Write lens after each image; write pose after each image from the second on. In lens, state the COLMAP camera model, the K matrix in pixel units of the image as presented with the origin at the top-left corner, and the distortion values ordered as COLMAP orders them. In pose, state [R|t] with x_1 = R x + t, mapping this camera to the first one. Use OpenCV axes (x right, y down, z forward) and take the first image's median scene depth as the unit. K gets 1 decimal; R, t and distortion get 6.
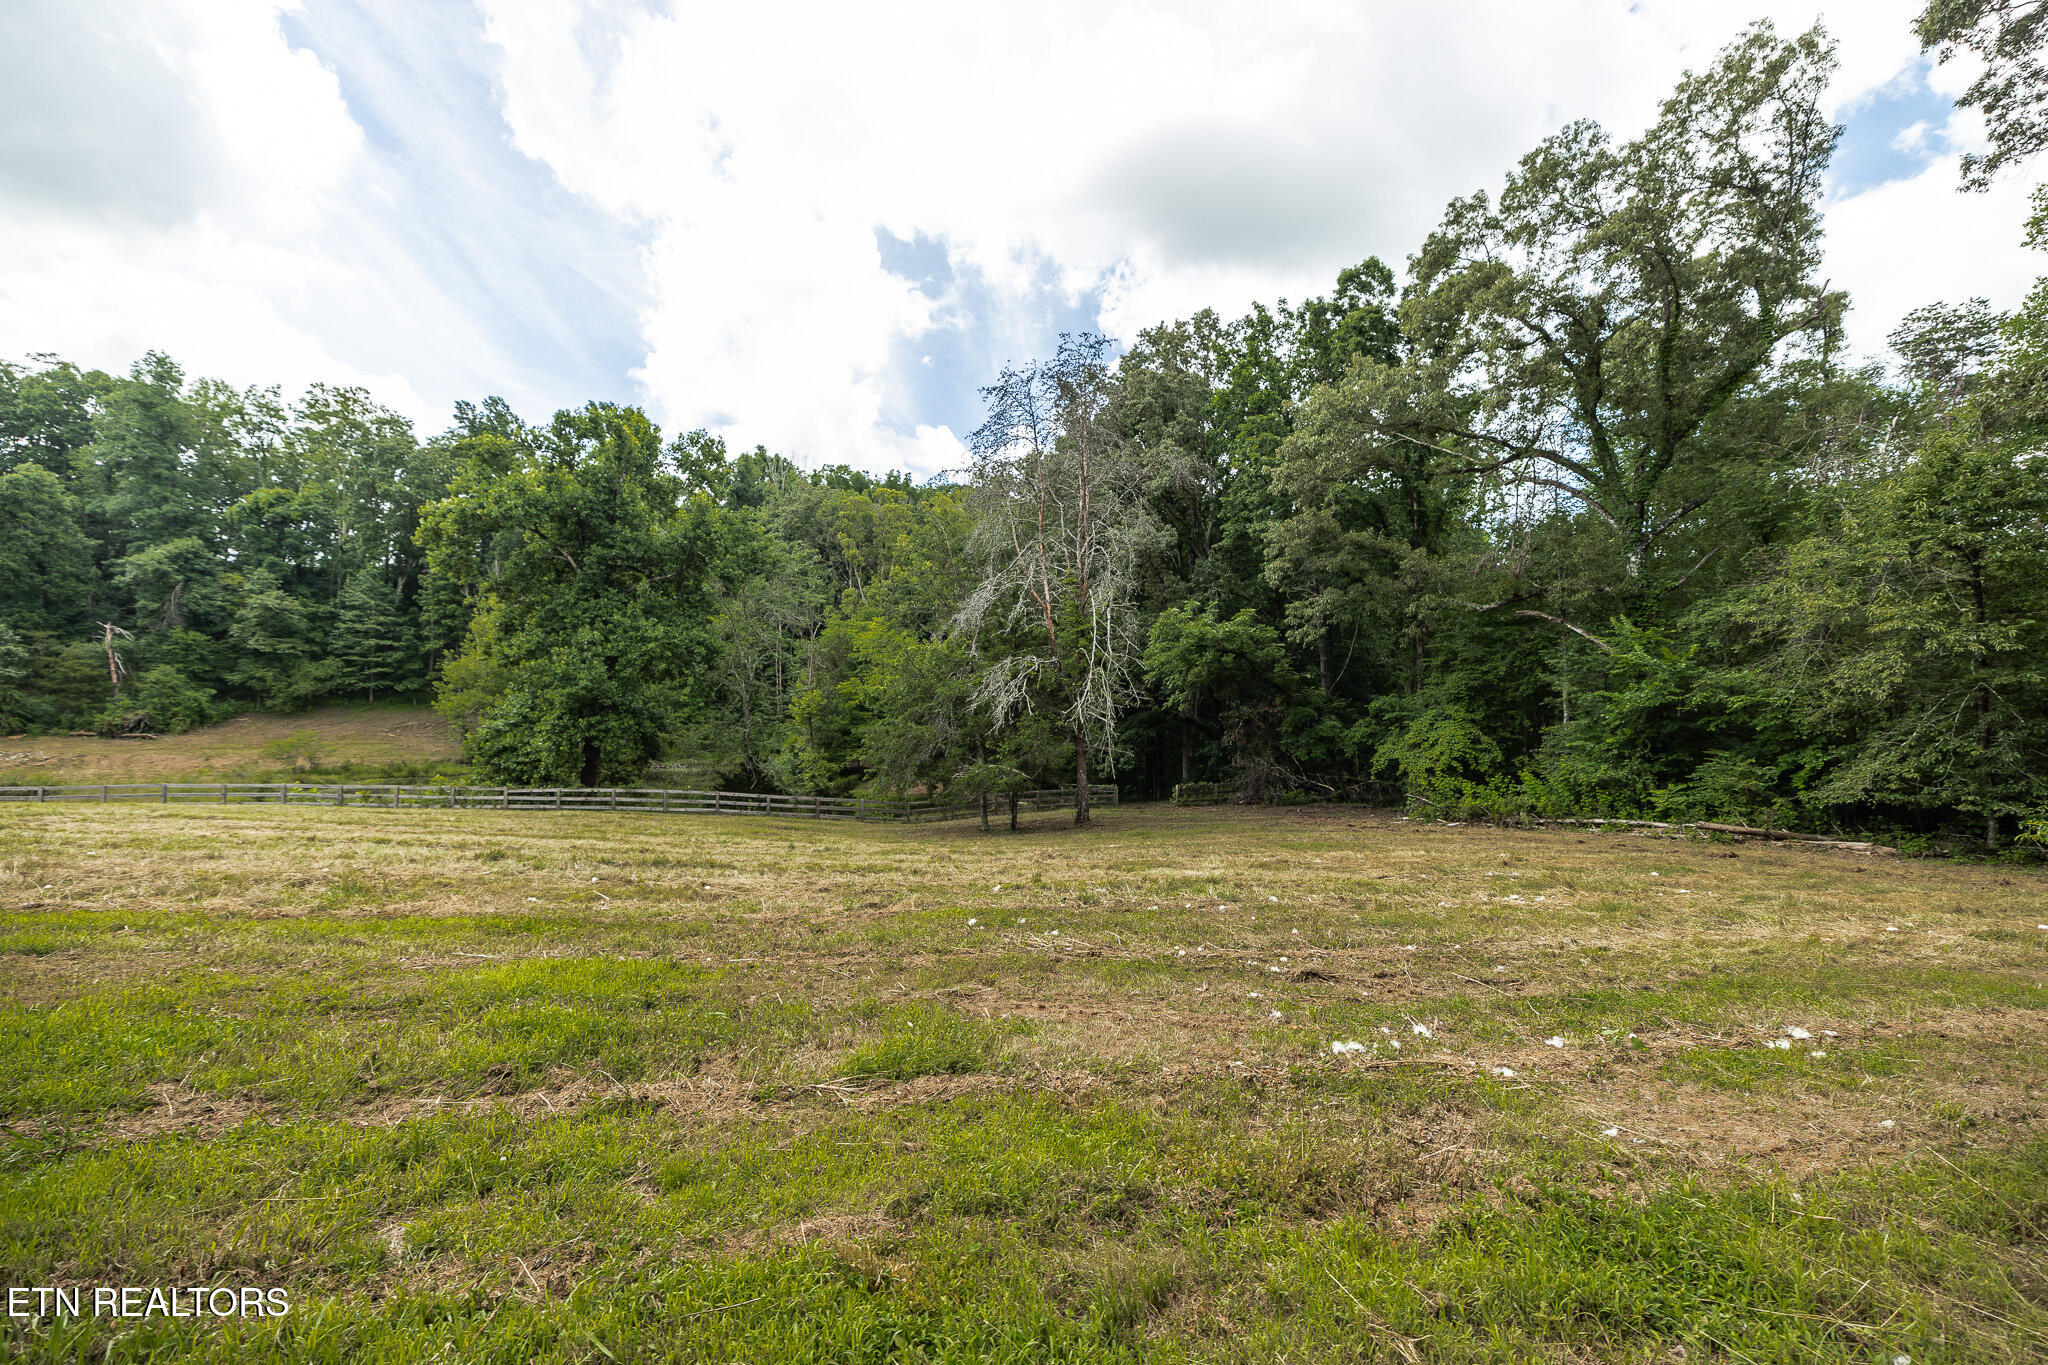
lens RADIAL K [[877.6, 0, 1038.4], [0, 877.6, 674.5], [0, 0, 1]] dist [0.022025, -0.002619]
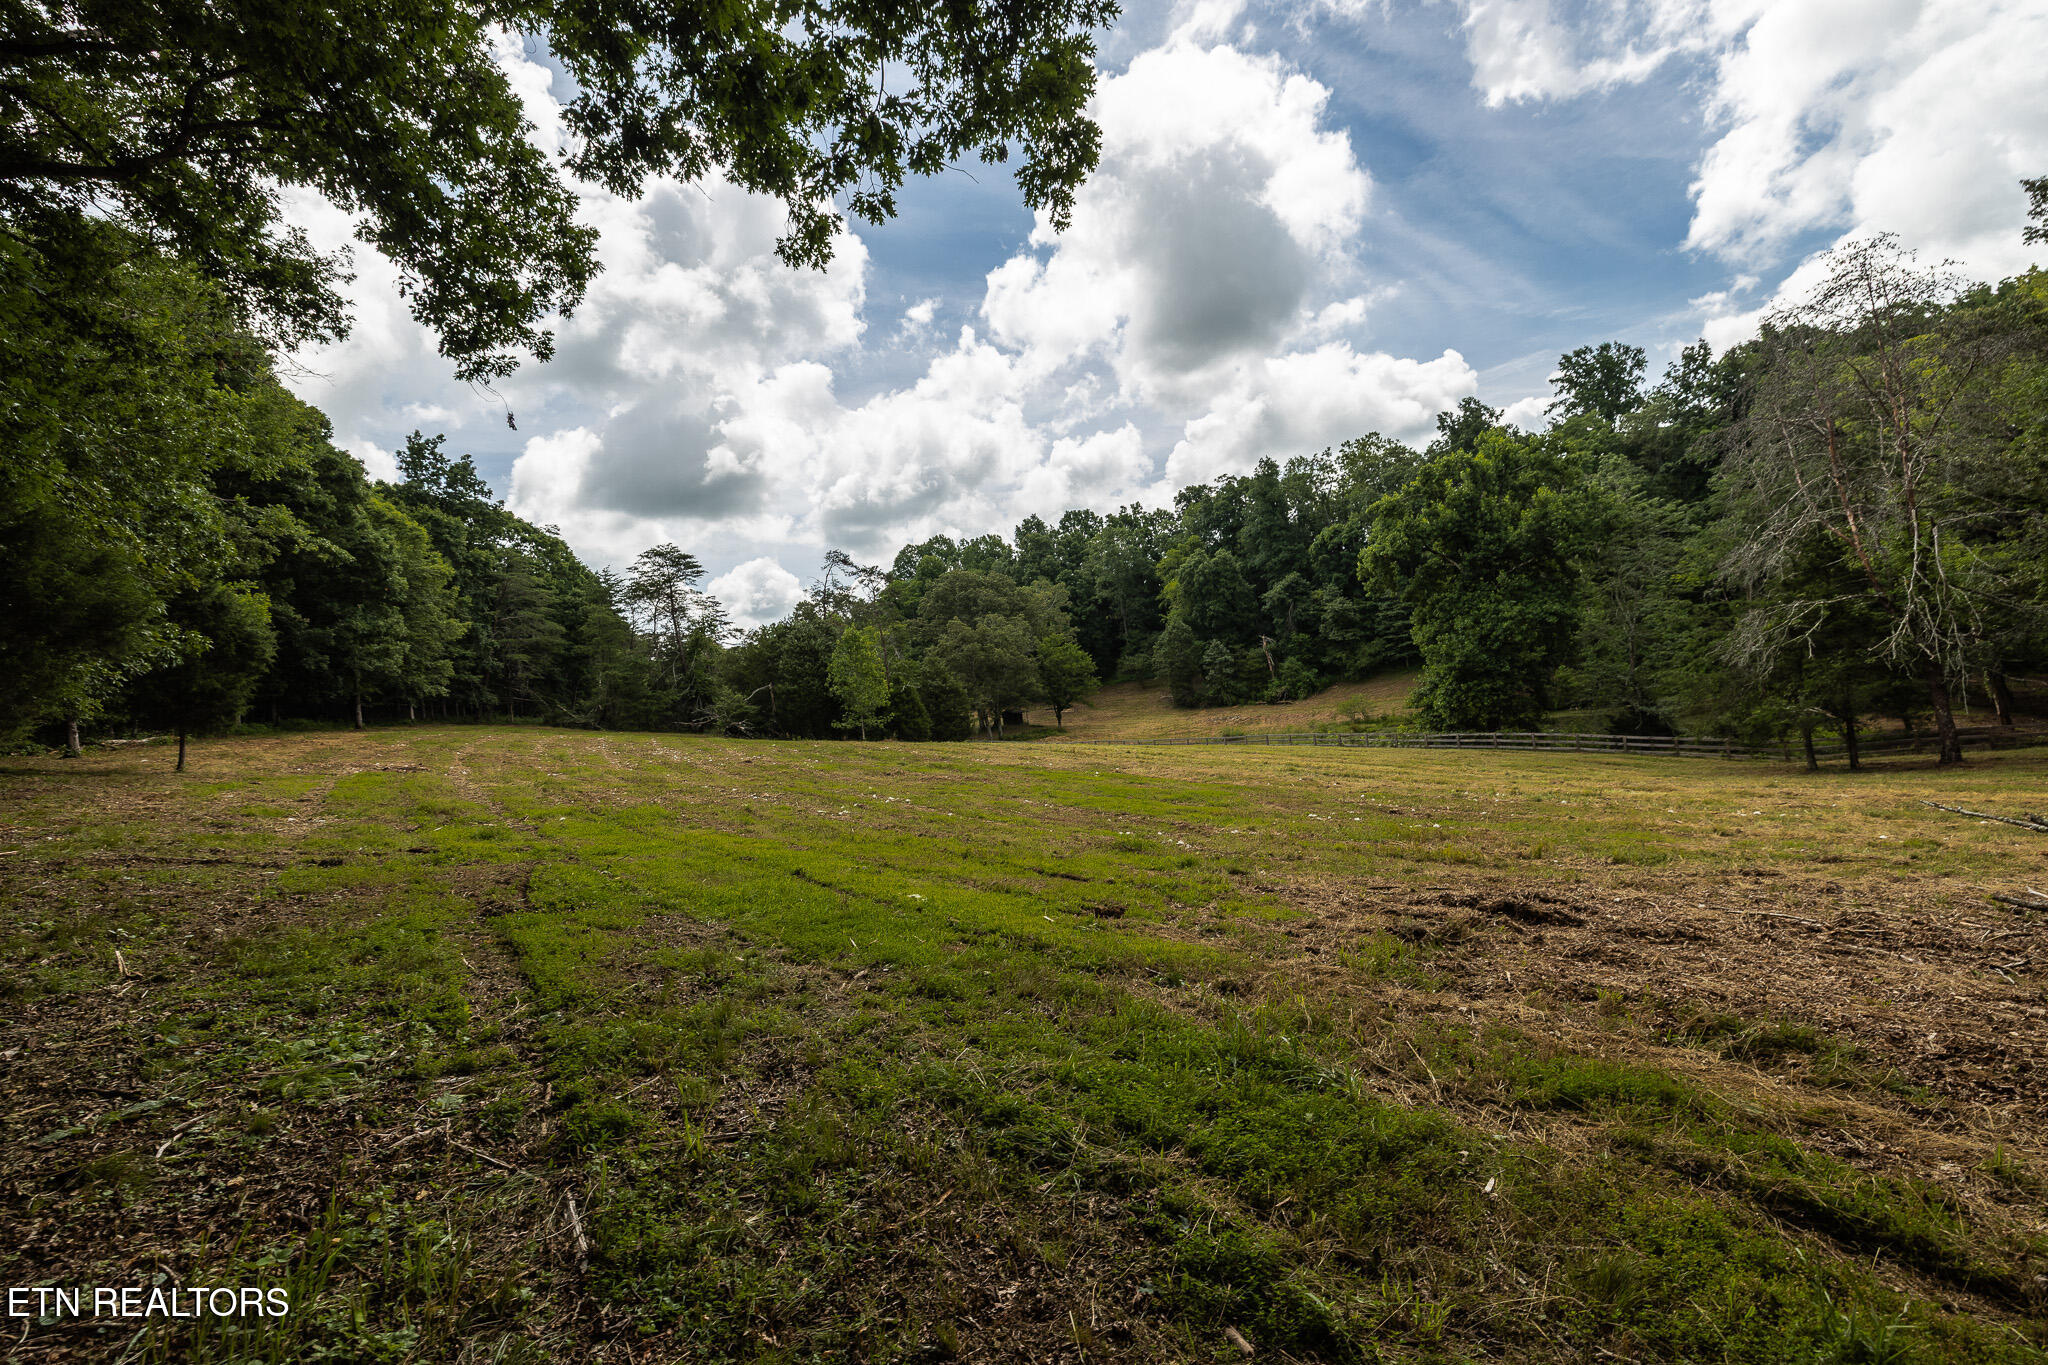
lens RADIAL K [[877.6, 0, 1004.7], [0, 877.6, 701.0], [0, 0, 1]] dist [0.022025, -0.002619]
pose [[0.416120, -0.053174, -0.907754, 0.212299], [0.144899, 0.989410, 0.008465, -0.019193], [0.897691, -0.135055, 0.419418, -0.113810]]
